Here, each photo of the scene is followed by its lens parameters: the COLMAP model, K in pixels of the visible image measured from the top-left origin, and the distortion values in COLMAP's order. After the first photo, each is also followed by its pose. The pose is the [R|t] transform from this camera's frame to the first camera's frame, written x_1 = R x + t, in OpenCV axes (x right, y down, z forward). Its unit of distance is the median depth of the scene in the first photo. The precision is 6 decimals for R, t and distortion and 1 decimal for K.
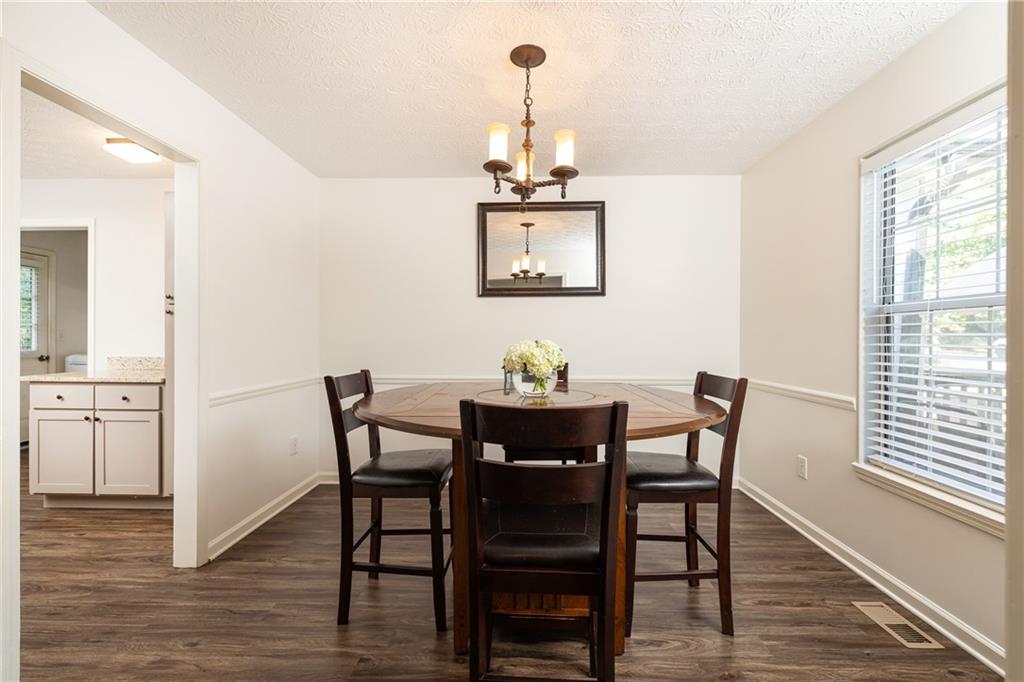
lens RADIAL K [[431.3, 0, 512.0], [0, 431.3, 341.0], [0, 0, 1]] dist [0.001618, 0.000042]
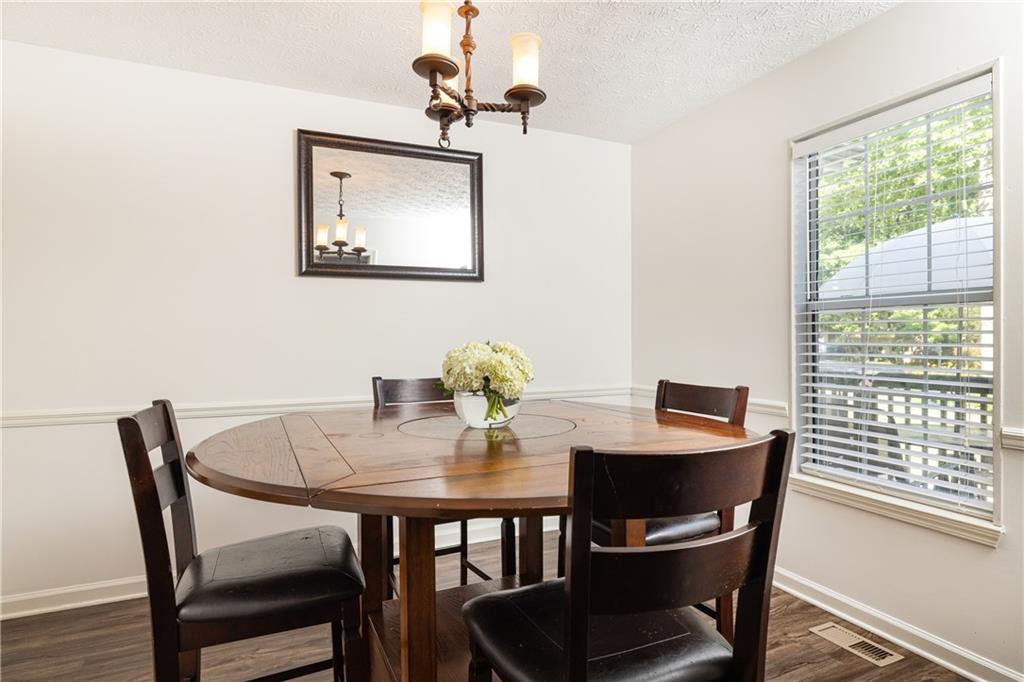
lens RADIAL K [[558.4, 0, 512.0], [0, 558.4, 341.0], [0, 0, 1]] dist [-0.000103, 0.001754]
pose [[0.903310, -0.006937, 0.428932, -0.249657], [0.008994, 0.999956, -0.002771, -0.000590], [-0.428894, 0.006361, 0.903332, 0.191012]]
